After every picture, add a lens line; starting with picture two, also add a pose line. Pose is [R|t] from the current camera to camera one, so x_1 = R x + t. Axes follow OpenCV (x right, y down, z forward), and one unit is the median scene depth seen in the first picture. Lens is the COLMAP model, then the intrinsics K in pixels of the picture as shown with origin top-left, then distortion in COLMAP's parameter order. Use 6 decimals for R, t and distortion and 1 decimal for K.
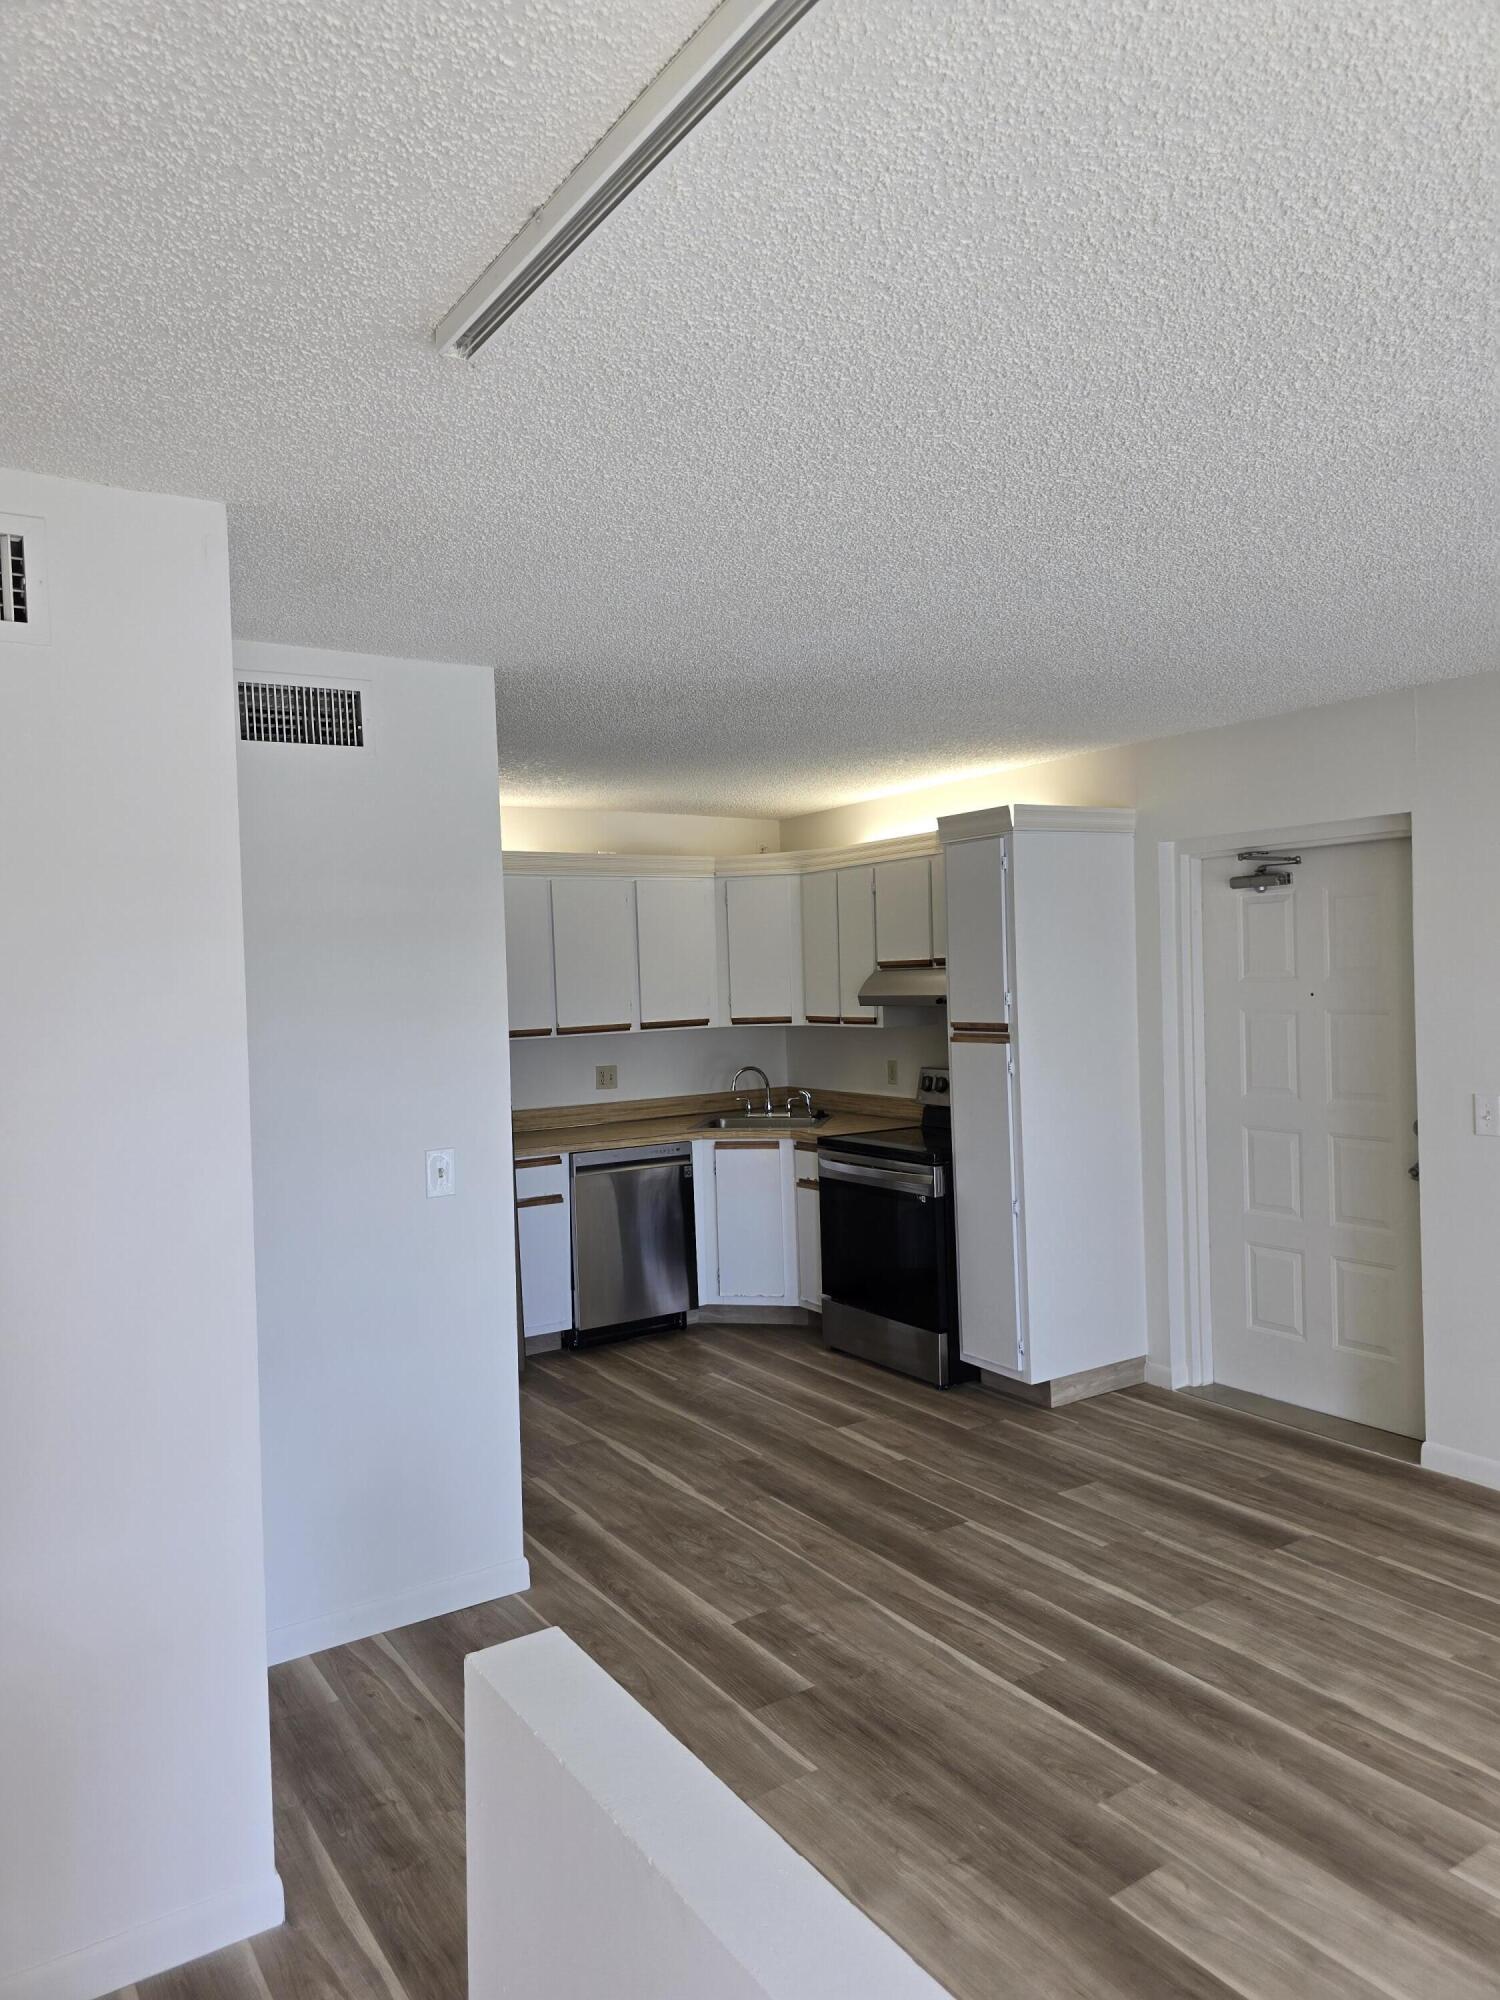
lens RADIAL K [[1351.2, 0, 750.0], [0, 1351.2, 1000.0], [0, 0, 1]] dist [0.003621, -0.005477]
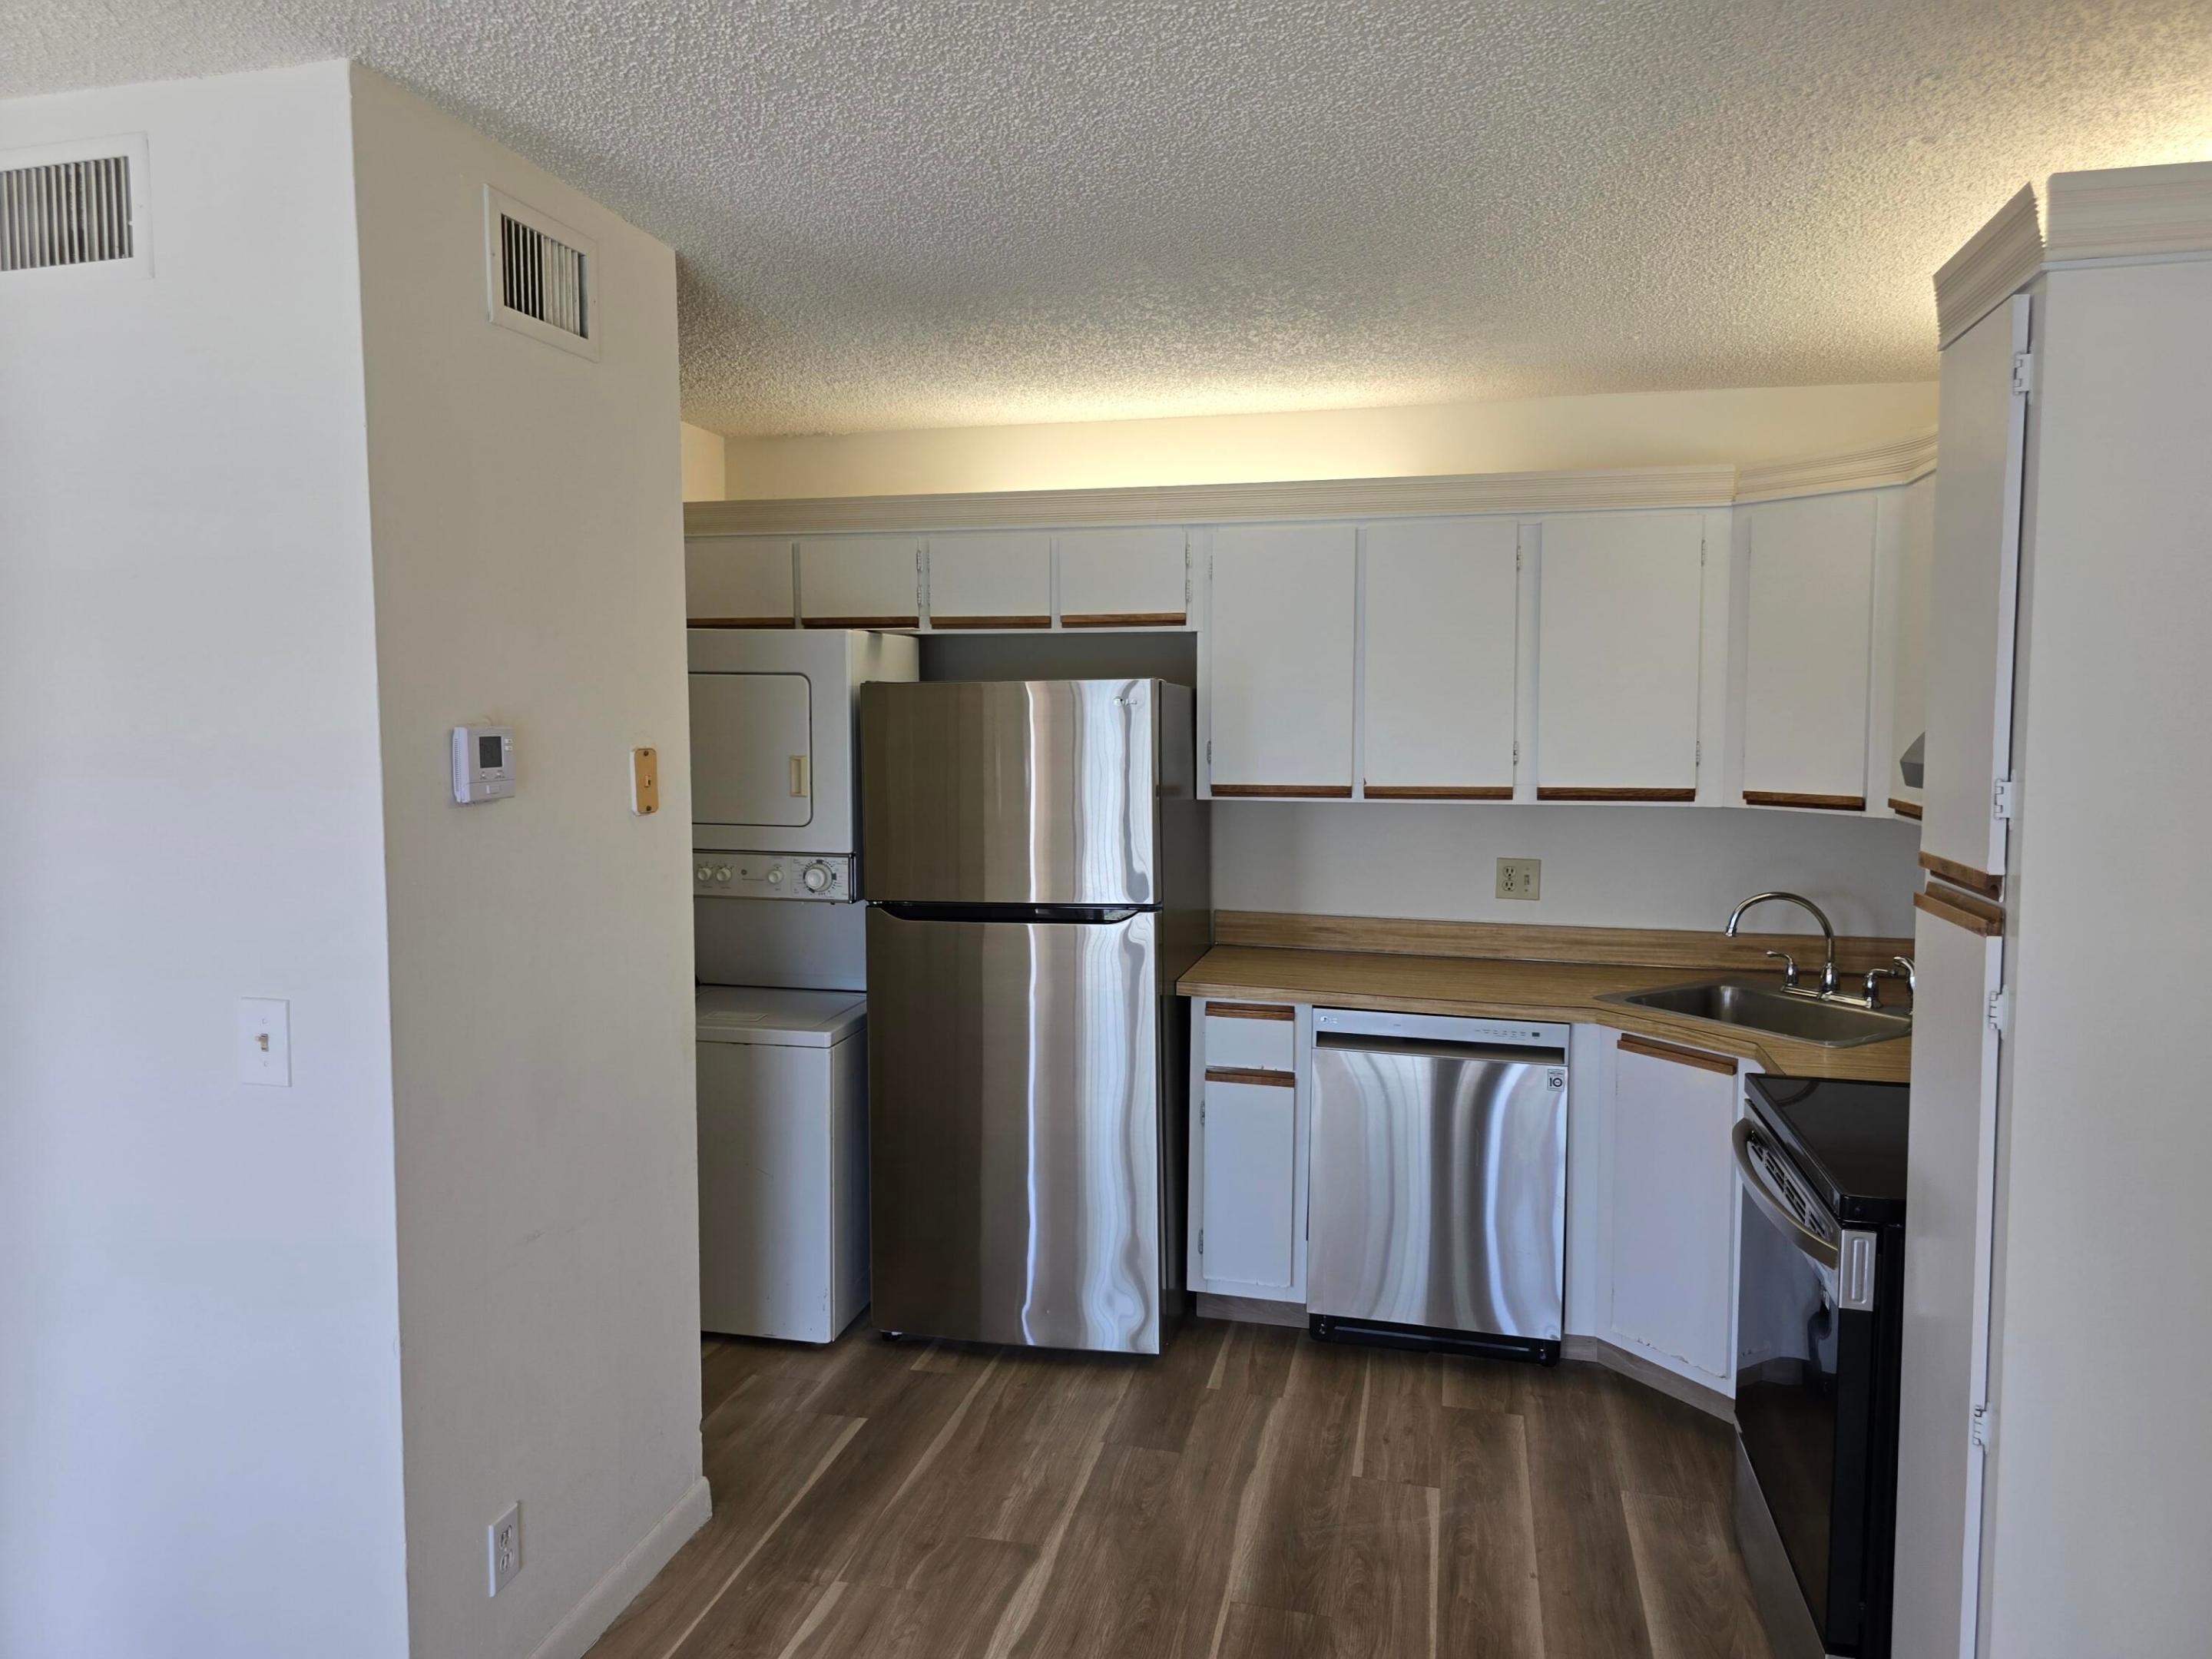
lens RADIAL K [[1500.0, 0, 1083.9], [0, 1500.0, 808.6], [0, 0, 1]] dist [0.031569, -0.005458]
pose [[0.677944, 0.085239, -0.730155, 0.290515], [-0.040285, 0.996070, 0.078877, -0.018362], [0.734009, -0.024060, 0.678714, 0.556265]]
